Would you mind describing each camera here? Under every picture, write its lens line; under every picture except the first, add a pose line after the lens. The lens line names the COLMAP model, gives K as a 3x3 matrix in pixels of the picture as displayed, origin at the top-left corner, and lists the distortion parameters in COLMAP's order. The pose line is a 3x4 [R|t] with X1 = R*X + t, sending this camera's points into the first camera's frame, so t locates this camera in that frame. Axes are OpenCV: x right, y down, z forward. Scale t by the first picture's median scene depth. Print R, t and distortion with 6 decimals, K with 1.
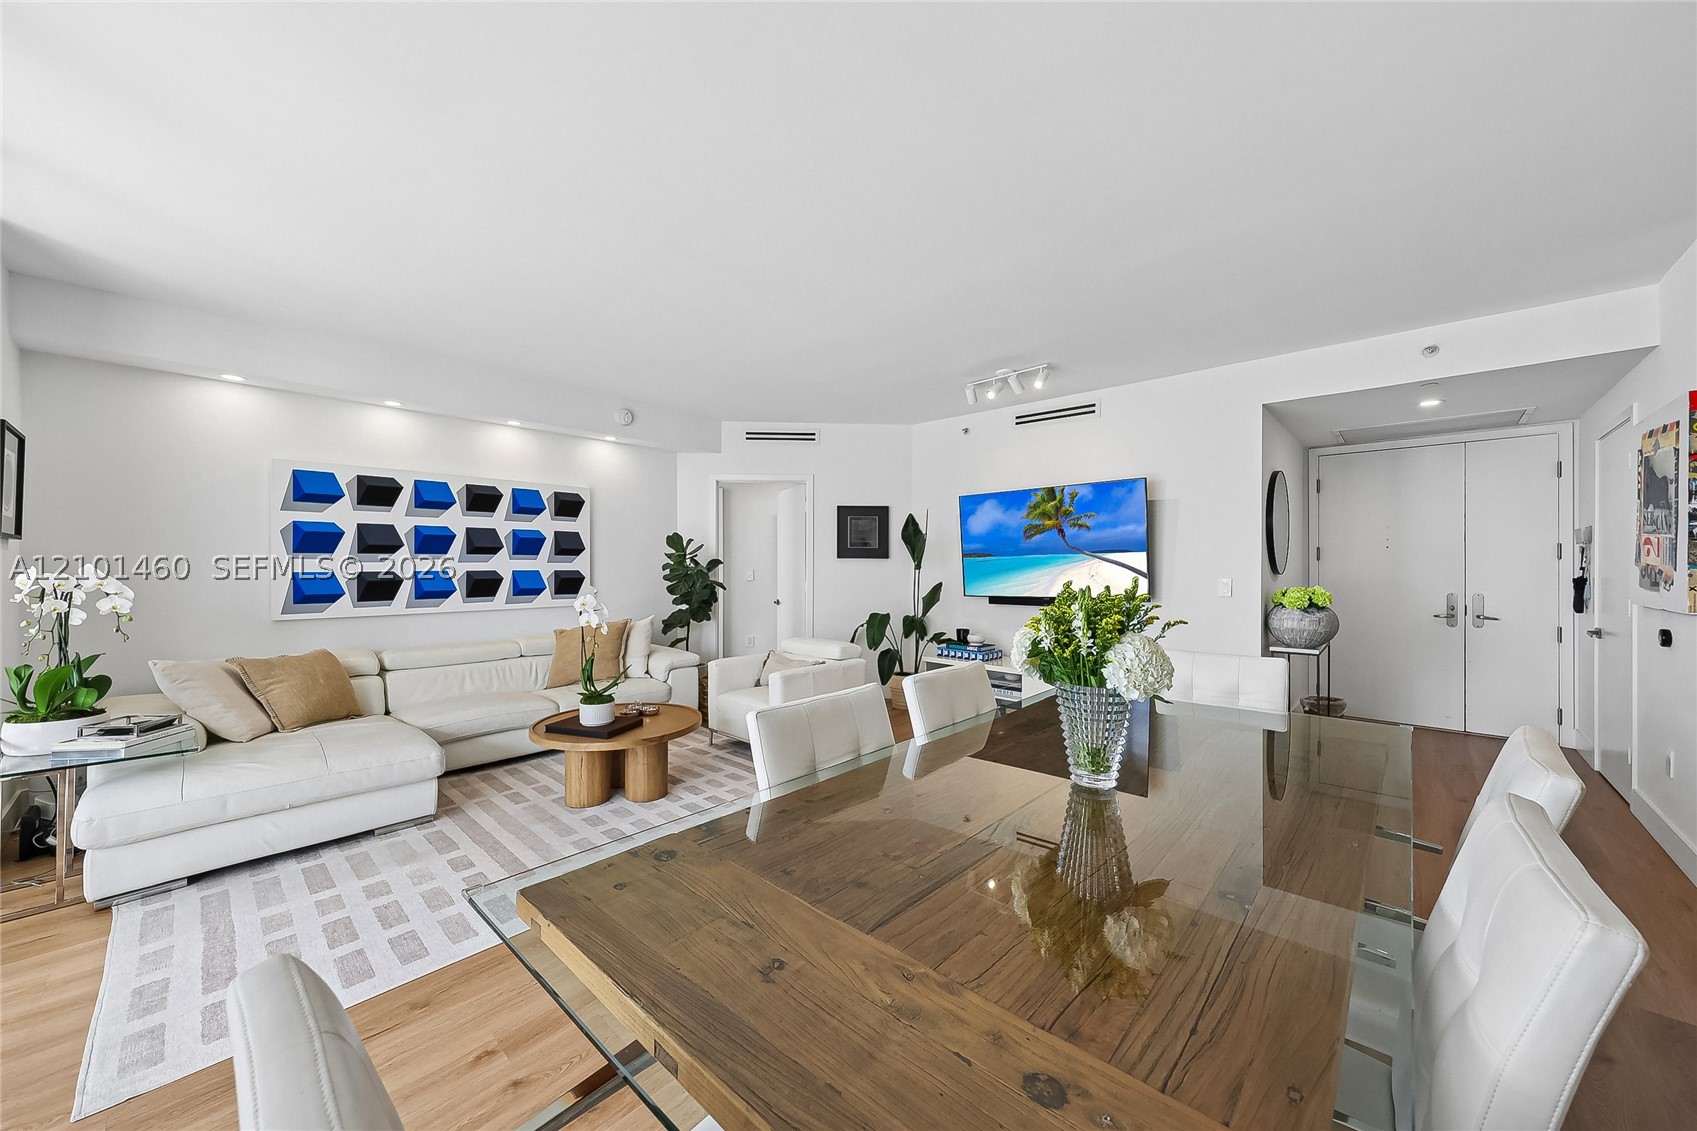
lens RADIAL K [[624.8, 0, 844.1], [0, 624.8, 560.4], [0, 0, 1]] dist [0.010049, -0.002210]
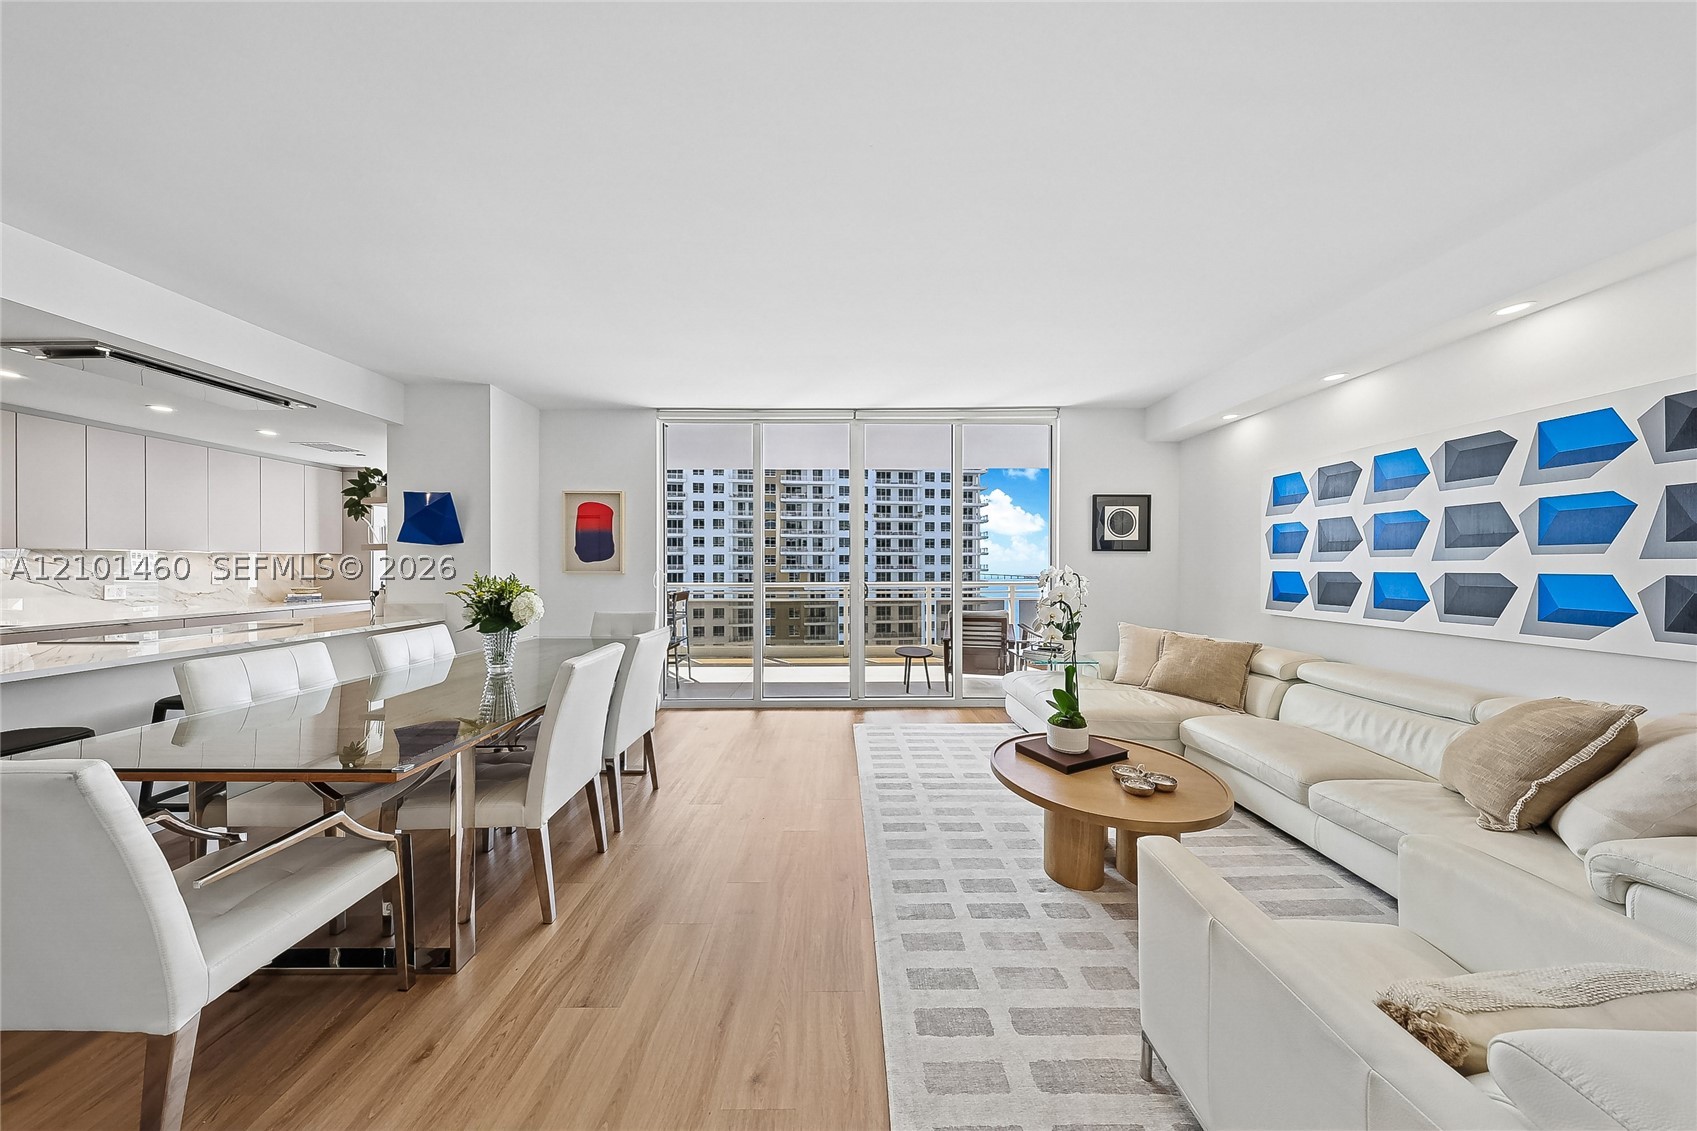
lens RADIAL K [[487.4, 0, 853.9], [0, 487.4, 566.7], [0, 0, 1]] dist [-0.000335, 0.000410]
pose [[-0.715042, 0.003249, -0.699074, 0.197154], [0.007998, 0.999962, -0.003534, 0.006822], [0.699036, -0.008118, -0.715041, 0.903994]]
